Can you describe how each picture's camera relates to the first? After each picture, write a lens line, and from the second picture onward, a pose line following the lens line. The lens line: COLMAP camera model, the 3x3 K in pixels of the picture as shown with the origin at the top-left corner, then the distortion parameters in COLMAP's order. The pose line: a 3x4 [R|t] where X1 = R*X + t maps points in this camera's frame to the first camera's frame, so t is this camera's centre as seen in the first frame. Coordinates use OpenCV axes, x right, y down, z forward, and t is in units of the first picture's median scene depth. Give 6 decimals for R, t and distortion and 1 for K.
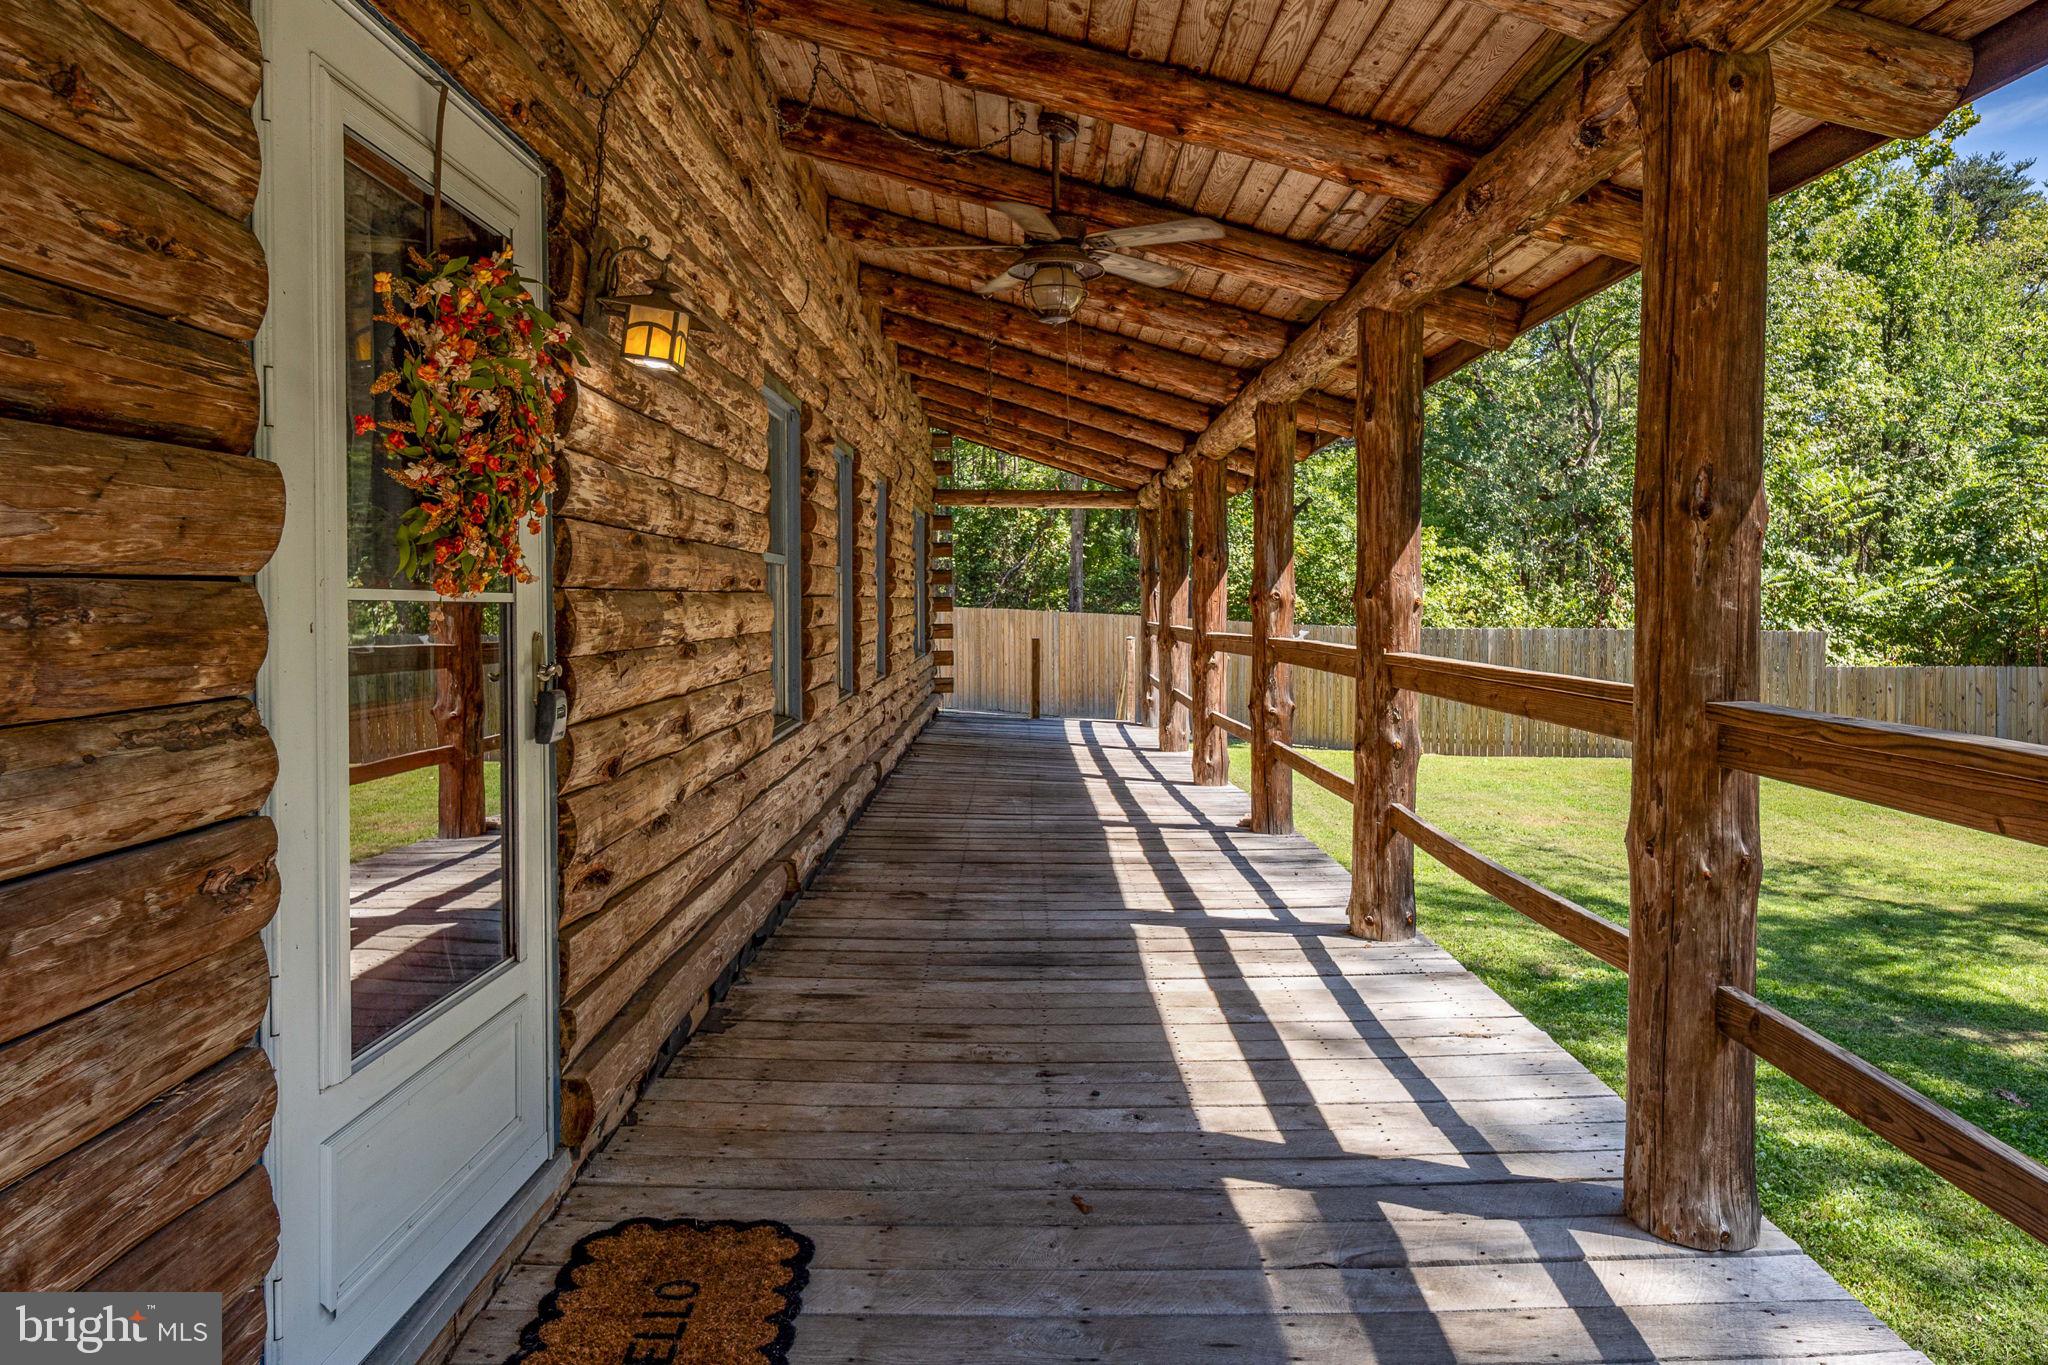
lens RADIAL K [[1241.9, 0, 1047.9], [0, 1241.9, 612.6], [0, 0, 1]] dist [0.001598, 0.001319]
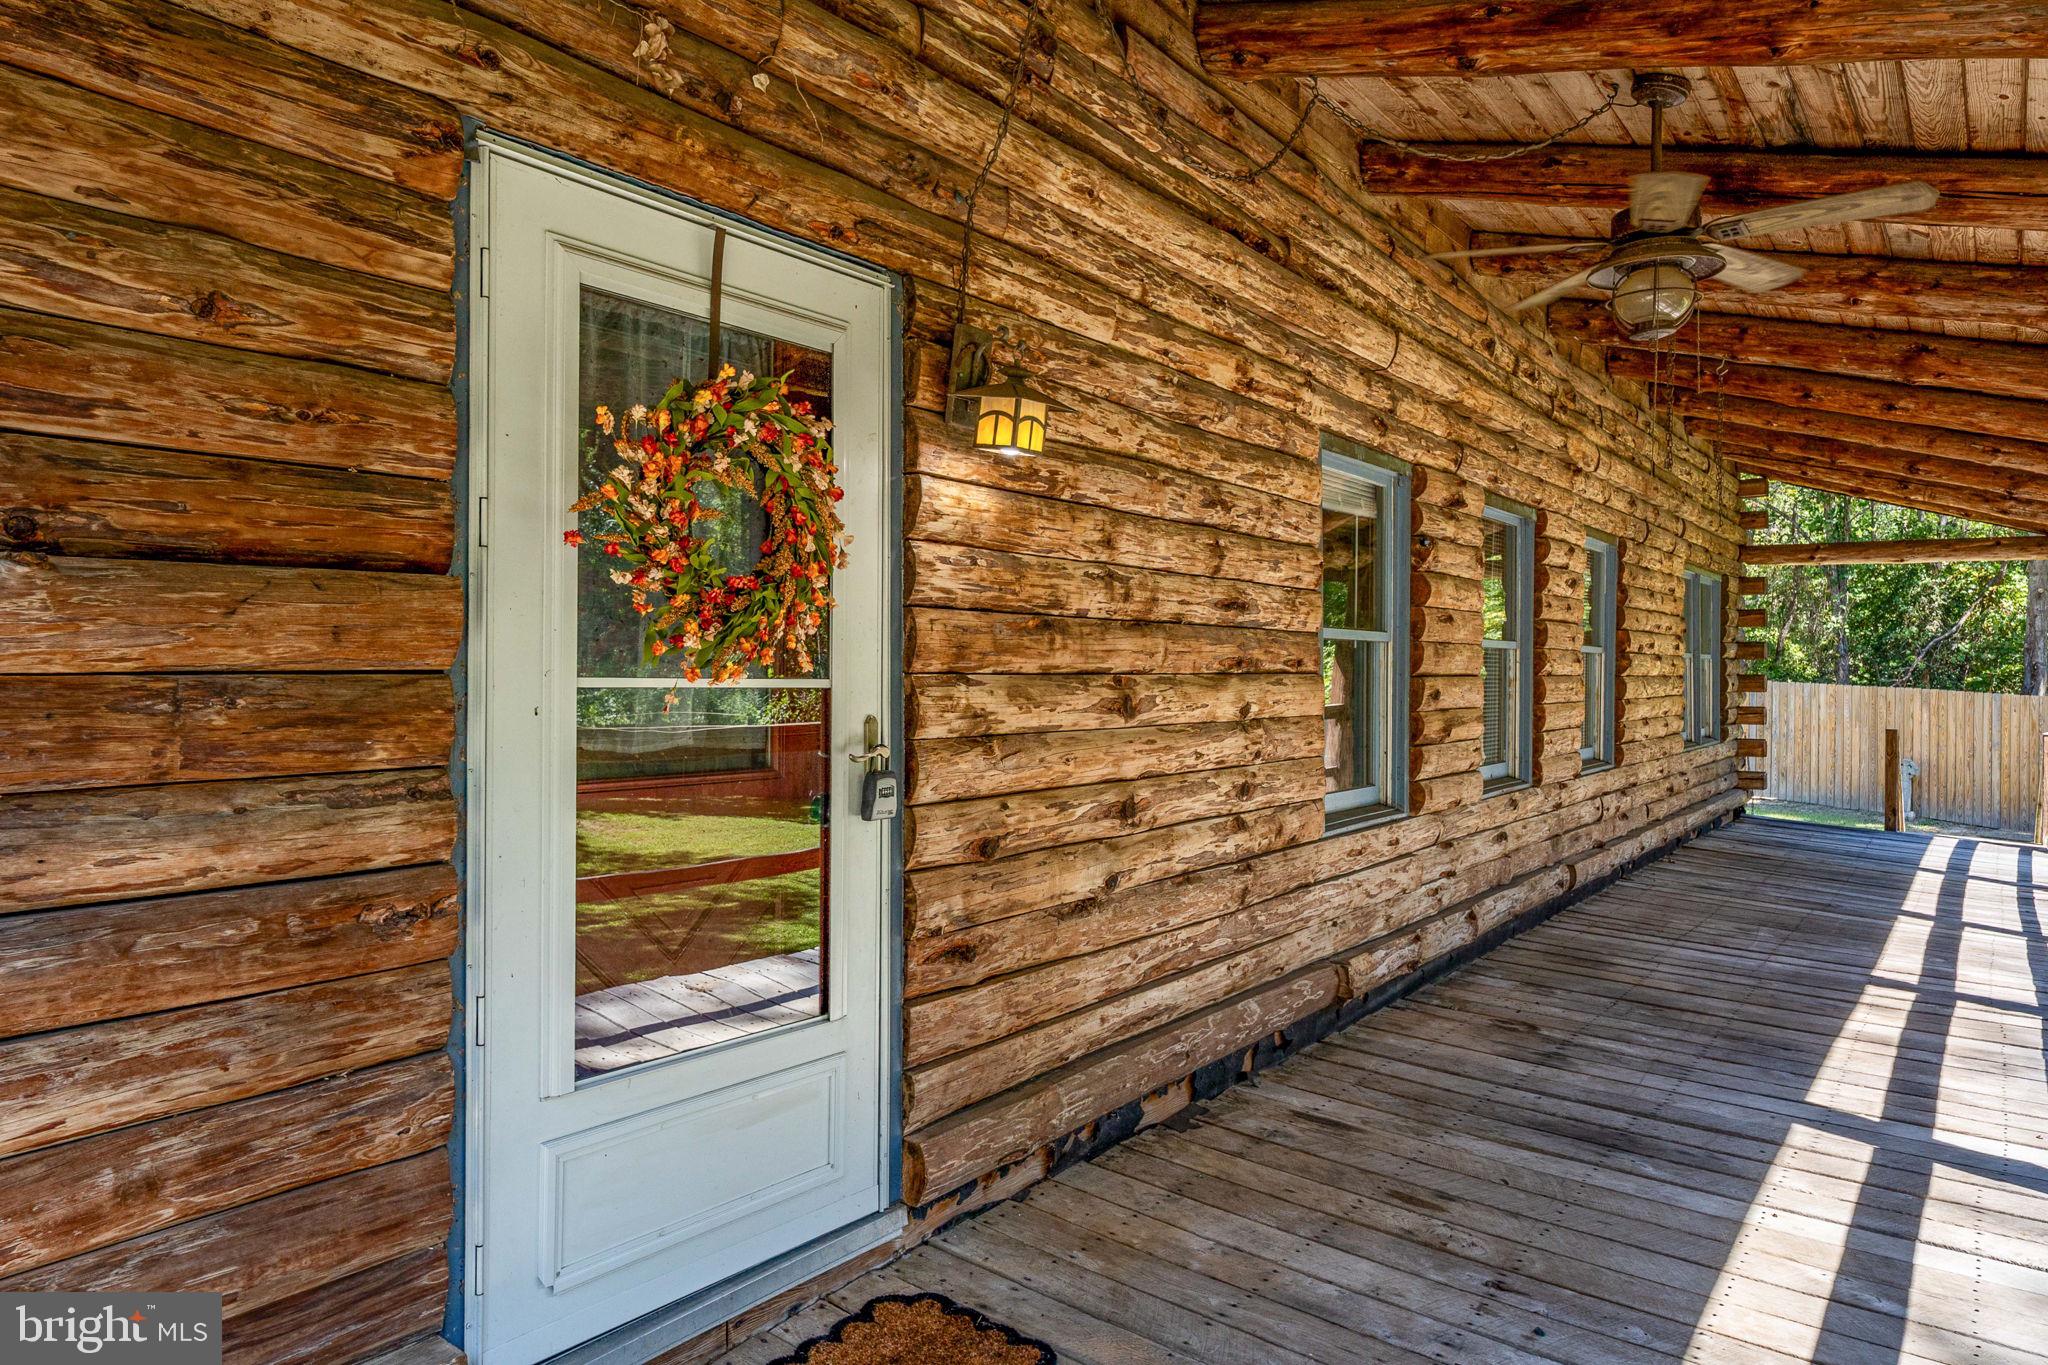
lens RADIAL K [[1241.9, 0, 1025.5], [0, 1241.9, 674.2], [0, 0, 1]] dist [0.001598, 0.001319]
pose [[0.775004, 0.017367, -0.631717, 0.329185], [-0.020739, 0.999783, 0.002042, -0.022189], [0.631615, 0.011518, 0.775196, 0.229907]]
